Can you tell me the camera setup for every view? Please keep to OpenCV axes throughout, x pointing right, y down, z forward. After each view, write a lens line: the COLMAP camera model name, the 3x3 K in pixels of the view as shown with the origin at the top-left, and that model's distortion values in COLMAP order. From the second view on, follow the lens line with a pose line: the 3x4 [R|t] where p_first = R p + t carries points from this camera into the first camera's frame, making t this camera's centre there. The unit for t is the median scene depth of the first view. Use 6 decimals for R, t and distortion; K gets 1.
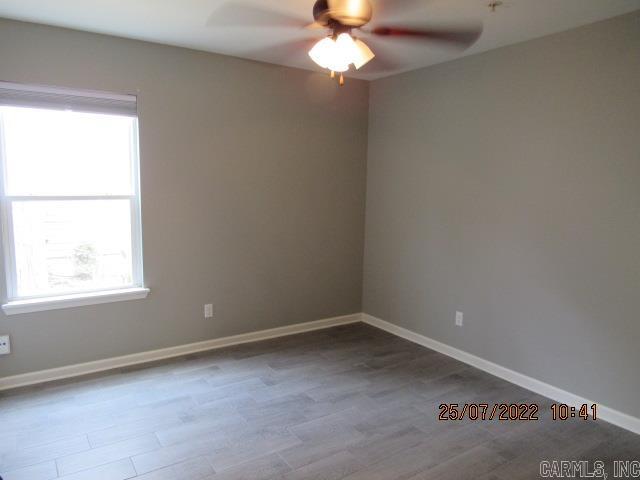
lens RADIAL K [[471.9, 0, 320.0], [0, 471.9, 240.0], [0, 0, 1]] dist [-0.001578, -0.001109]
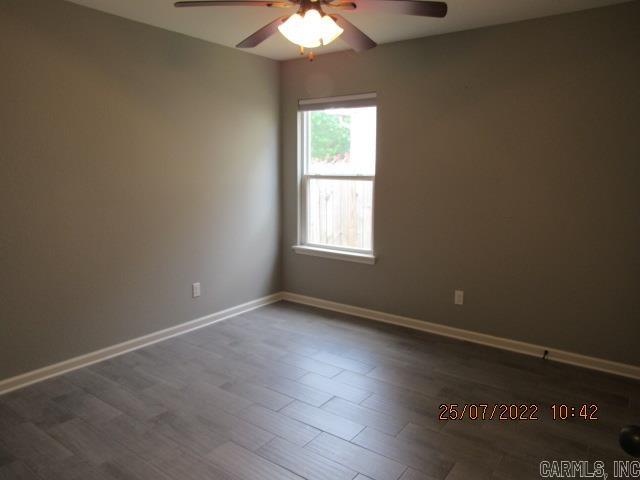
lens RADIAL K [[471.9, 0, 320.0], [0, 471.9, 240.0], [0, 0, 1]] dist [-0.001578, -0.001109]
pose [[0.360218, 0.134809, -0.923076, 0.736752], [-0.120942, 0.987901, 0.097080, -0.039035], [0.924995, 0.076668, 0.372164, 0.480280]]
